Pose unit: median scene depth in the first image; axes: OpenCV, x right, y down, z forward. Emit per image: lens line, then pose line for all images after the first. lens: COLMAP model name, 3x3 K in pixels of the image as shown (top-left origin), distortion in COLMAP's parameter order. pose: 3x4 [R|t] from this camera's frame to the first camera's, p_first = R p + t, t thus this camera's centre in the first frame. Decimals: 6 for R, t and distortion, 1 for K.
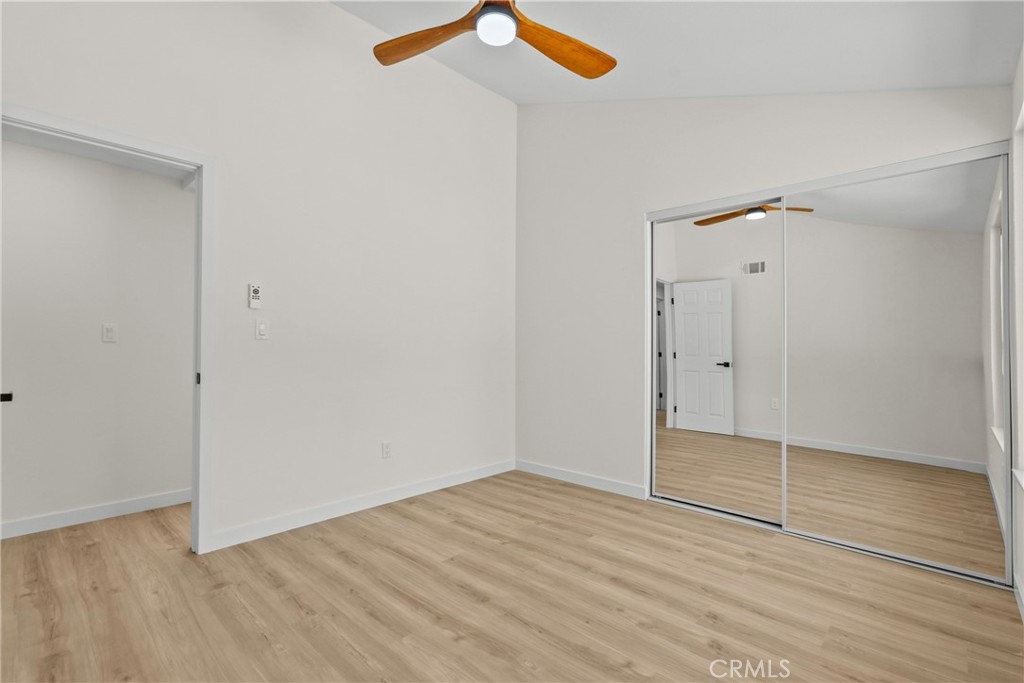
lens RADIAL K [[468.4, 0, 512.1], [0, 468.4, 344.5], [0, 0, 1]] dist [-0.002964, 0.000931]
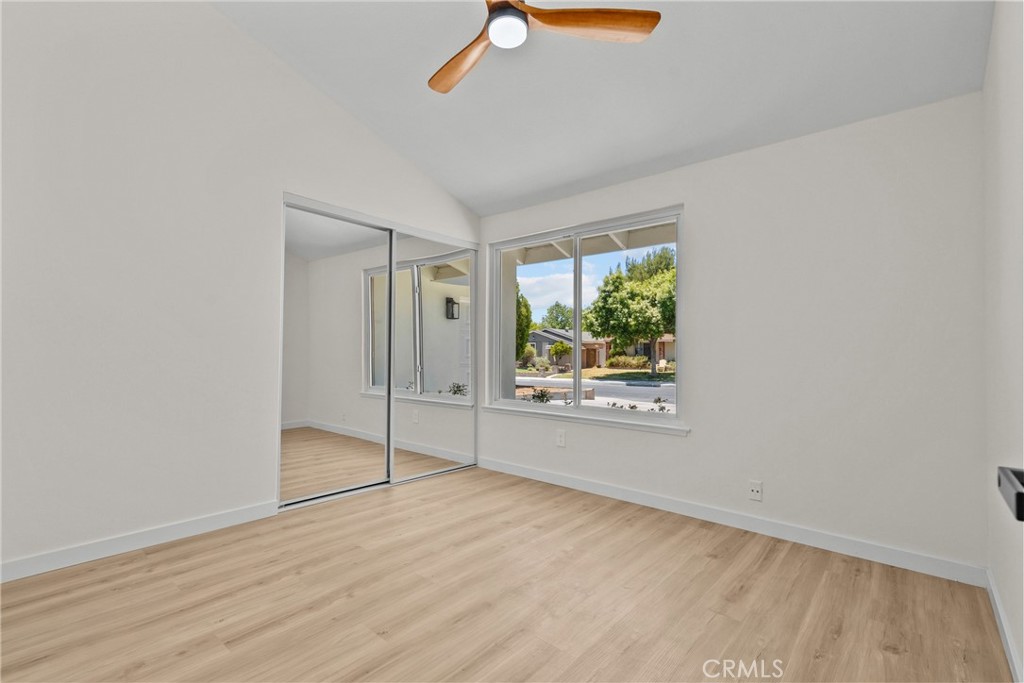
lens RADIAL K [[468.4, 0, 512.2], [0, 468.4, 348.8], [0, 0, 1]] dist [-0.002964, 0.000931]
pose [[-0.045078, 0.002998, 0.998979, -0.730995], [-0.023388, 0.999718, -0.004055, 0.017303], [-0.998710, -0.023547, -0.044995, 0.719934]]
